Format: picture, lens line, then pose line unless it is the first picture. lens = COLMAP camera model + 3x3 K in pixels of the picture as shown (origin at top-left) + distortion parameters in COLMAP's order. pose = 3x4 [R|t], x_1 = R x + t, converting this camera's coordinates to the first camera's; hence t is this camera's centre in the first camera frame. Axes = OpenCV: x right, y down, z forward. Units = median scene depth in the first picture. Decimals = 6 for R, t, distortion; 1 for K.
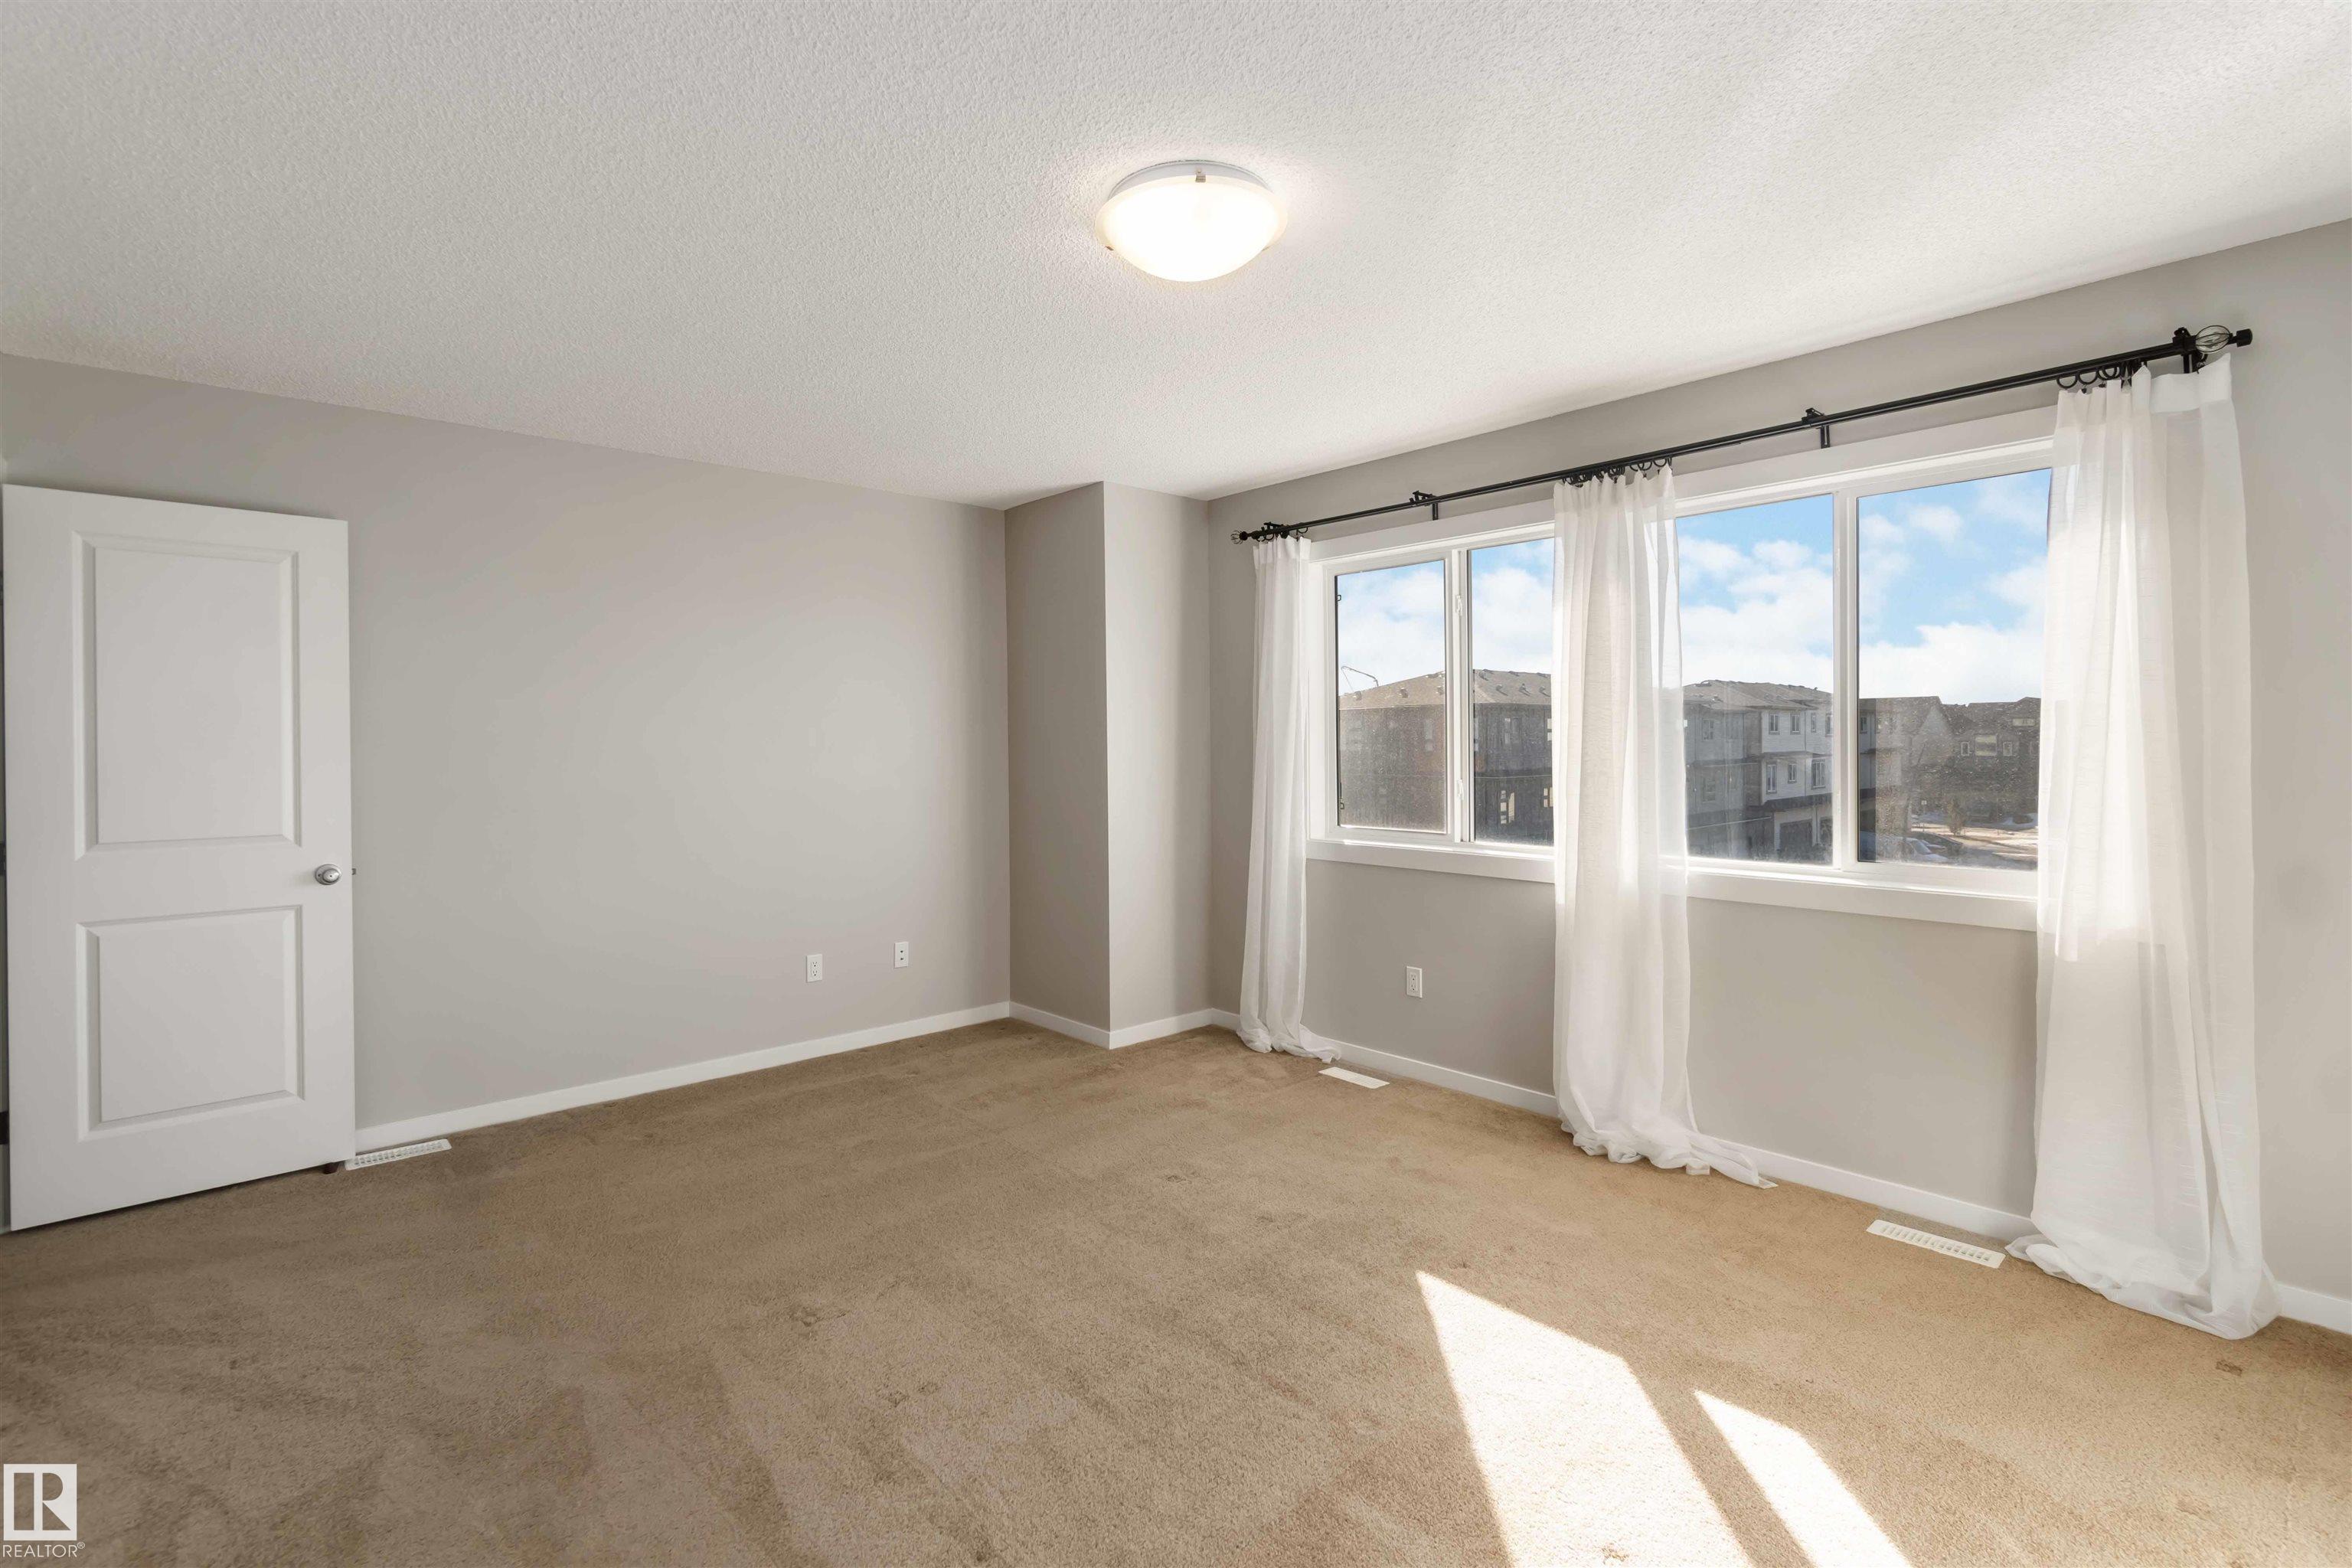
lens RADIAL K [[1098.0, 0, 1171.8], [0, 1098.0, 772.3], [0, 0, 1]] dist [0.006202, 0.003551]
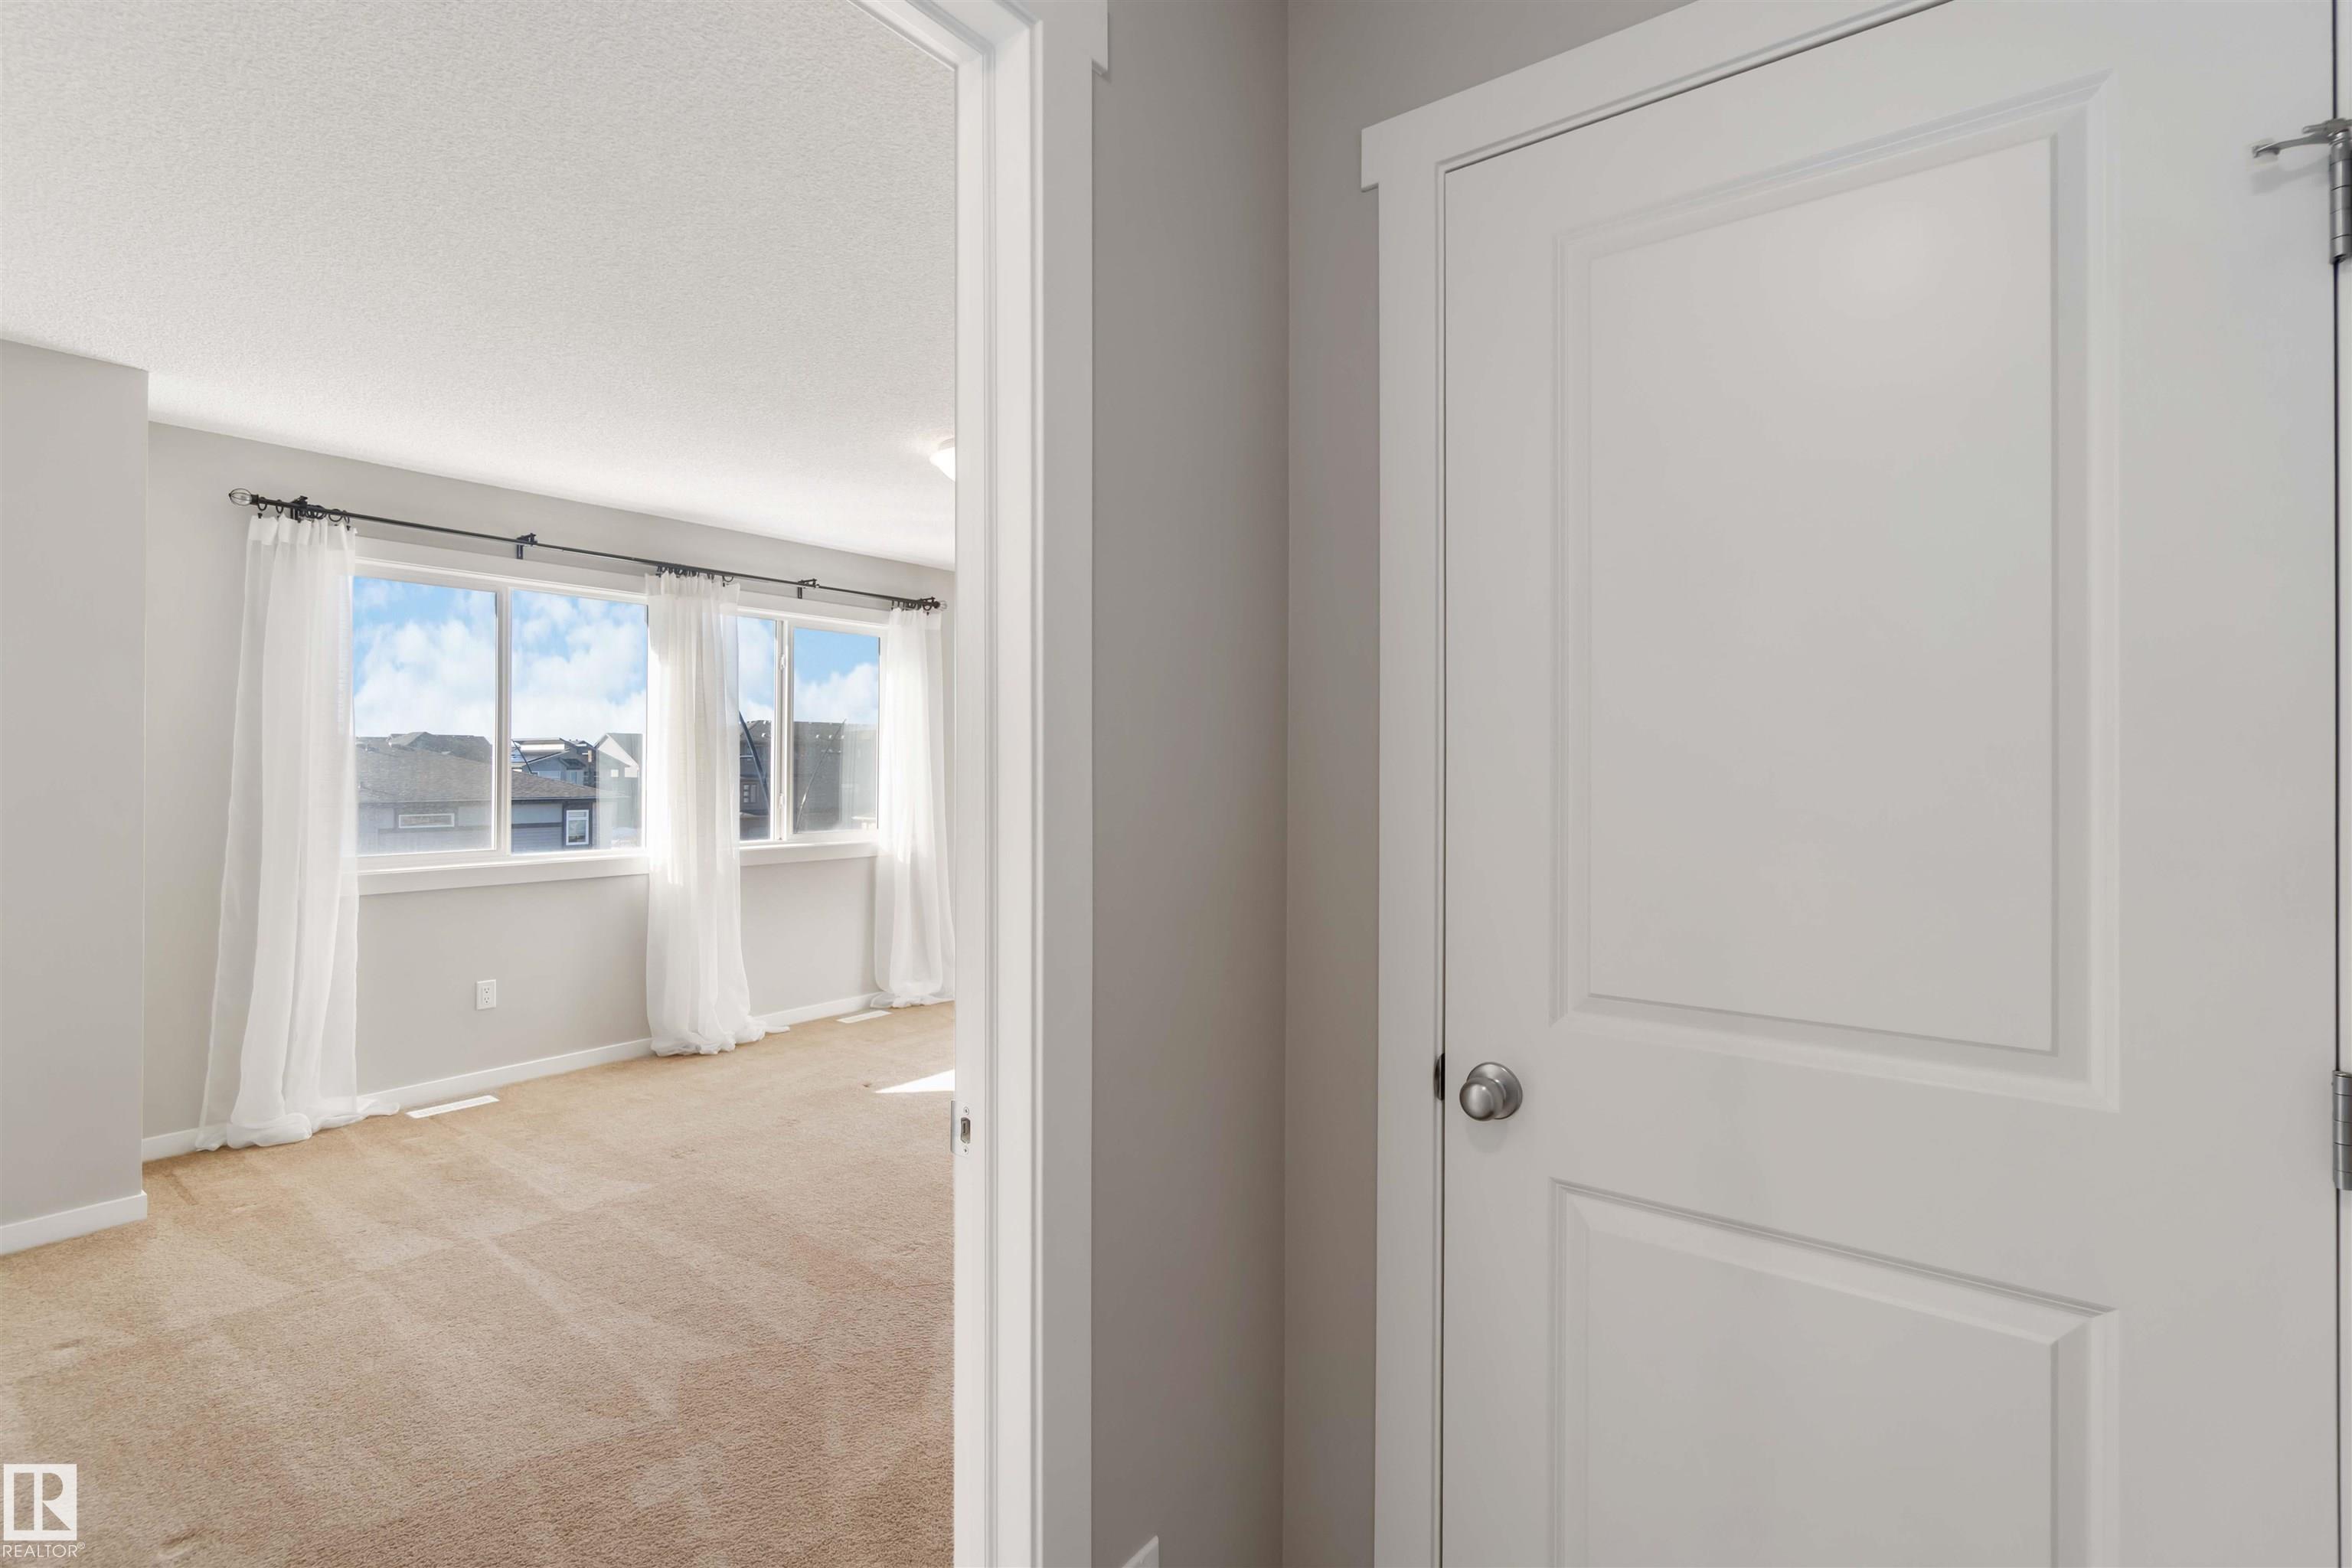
lens RADIAL K [[1098.0, 0, 1172.3], [0, 1098.0, 767.6], [0, 0, 1]] dist [0.006202, 0.003551]
pose [[-0.184009, -0.006547, 0.982903, -0.965242], [0.013476, 0.999867, 0.009182, -0.025356], [-0.982832, 0.014935, -0.183896, 0.577907]]
